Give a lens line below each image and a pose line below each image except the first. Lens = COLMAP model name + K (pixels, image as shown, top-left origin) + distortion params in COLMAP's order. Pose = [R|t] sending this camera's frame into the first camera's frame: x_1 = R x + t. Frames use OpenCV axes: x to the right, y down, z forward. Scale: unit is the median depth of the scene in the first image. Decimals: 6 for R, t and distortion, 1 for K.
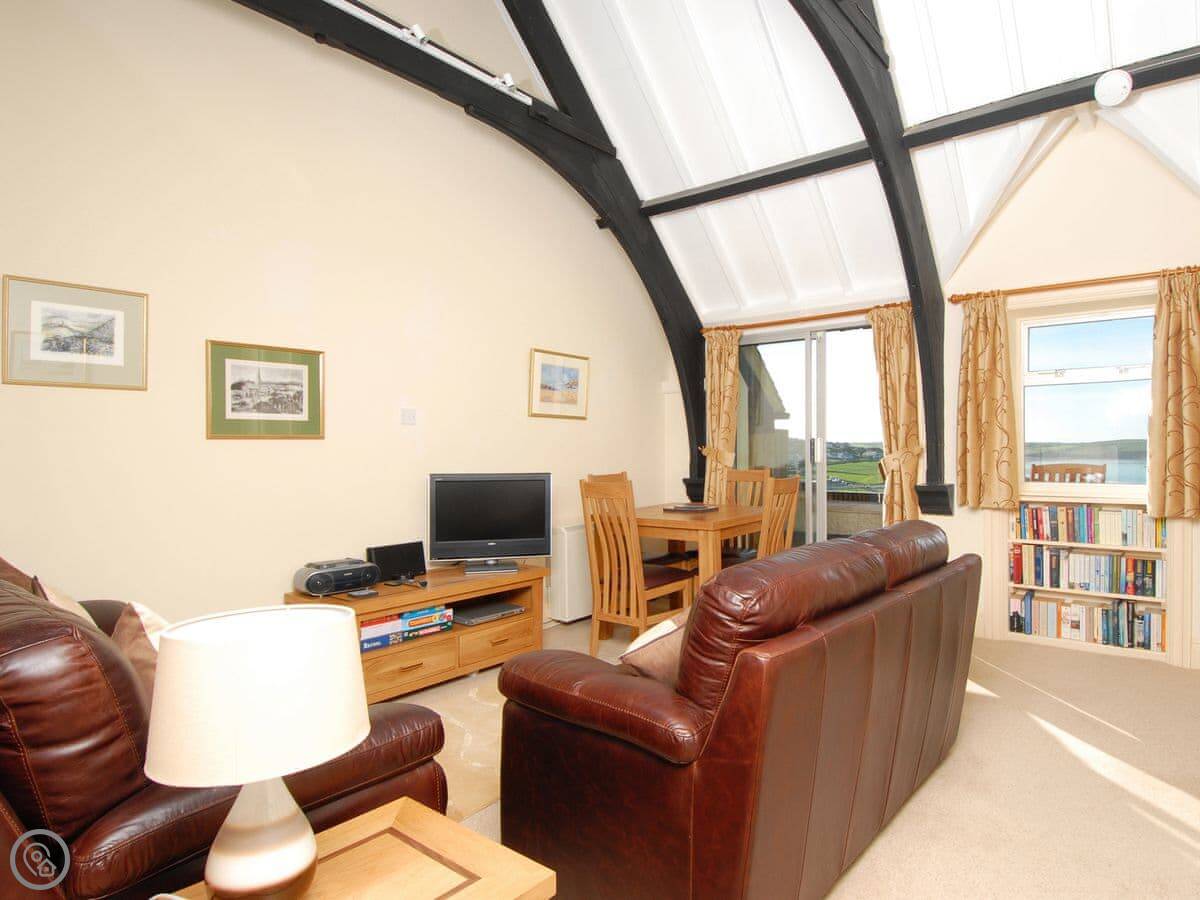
lens RADIAL K [[695.4, 0, 605.4], [0, 695.4, 453.2], [0, 0, 1]] dist [0.021068, -0.008663]
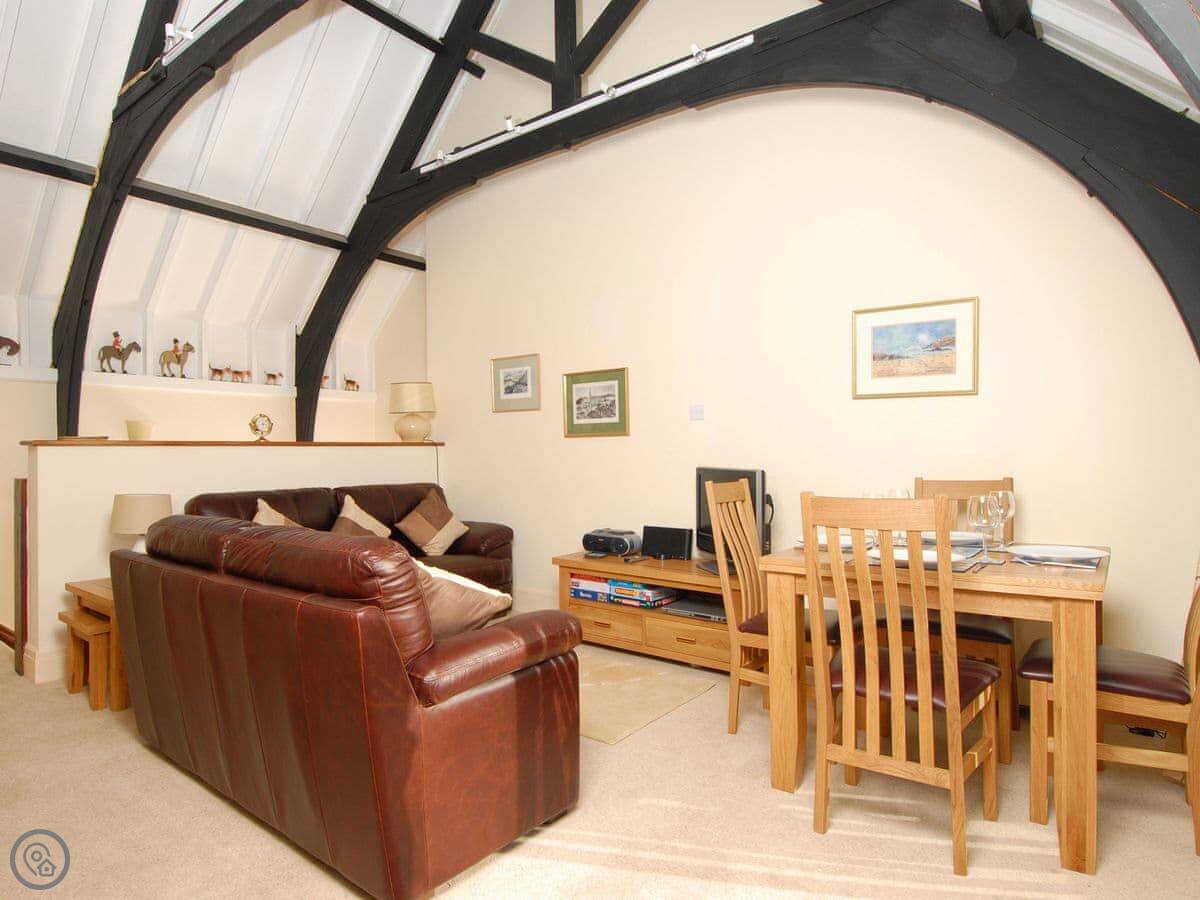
lens RADIAL K [[695.4, 0, 599.2], [0, 695.4, 459.0], [0, 0, 1]] dist [0.021068, -0.008663]
pose [[0.044013, 0.009568, -0.998985, 0.895606], [-0.004461, 0.999946, 0.009381, 0.011168], [0.999021, 0.004044, 0.044054, 0.920892]]
